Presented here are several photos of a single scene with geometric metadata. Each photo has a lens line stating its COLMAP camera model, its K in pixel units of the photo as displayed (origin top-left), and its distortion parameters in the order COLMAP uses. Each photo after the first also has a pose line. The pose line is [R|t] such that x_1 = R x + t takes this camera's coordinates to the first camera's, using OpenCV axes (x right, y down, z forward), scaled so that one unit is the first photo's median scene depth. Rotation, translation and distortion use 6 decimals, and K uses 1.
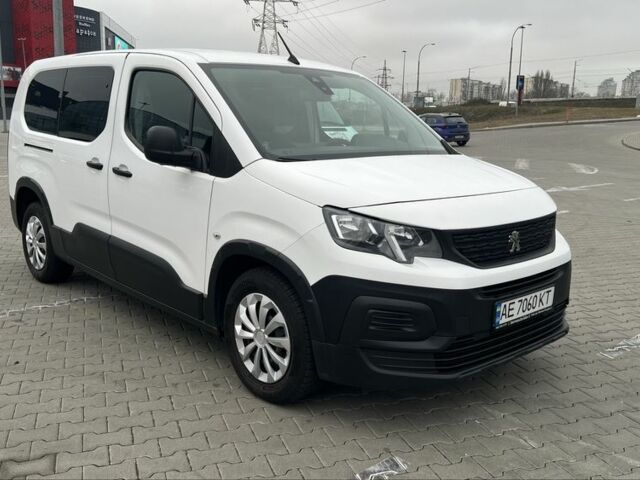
lens RADIAL K [[611.7, 0, 320.0], [0, 611.7, 240.0], [0, 0, 1]] dist [0.037167, -0.009831]
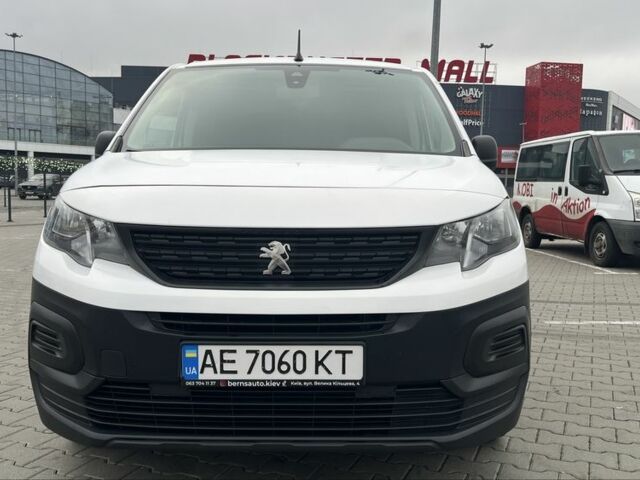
lens RADIAL K [[611.7, 0, 320.0], [0, 611.7, 240.0], [0, 0, 1]] dist [0.037167, -0.009831]
pose [[0.748935, 0.041881, -0.661319, 0.779281], [-0.117422, 0.990595, -0.070245, 0.023472], [0.652157, 0.130262, 0.746809, 0.572827]]
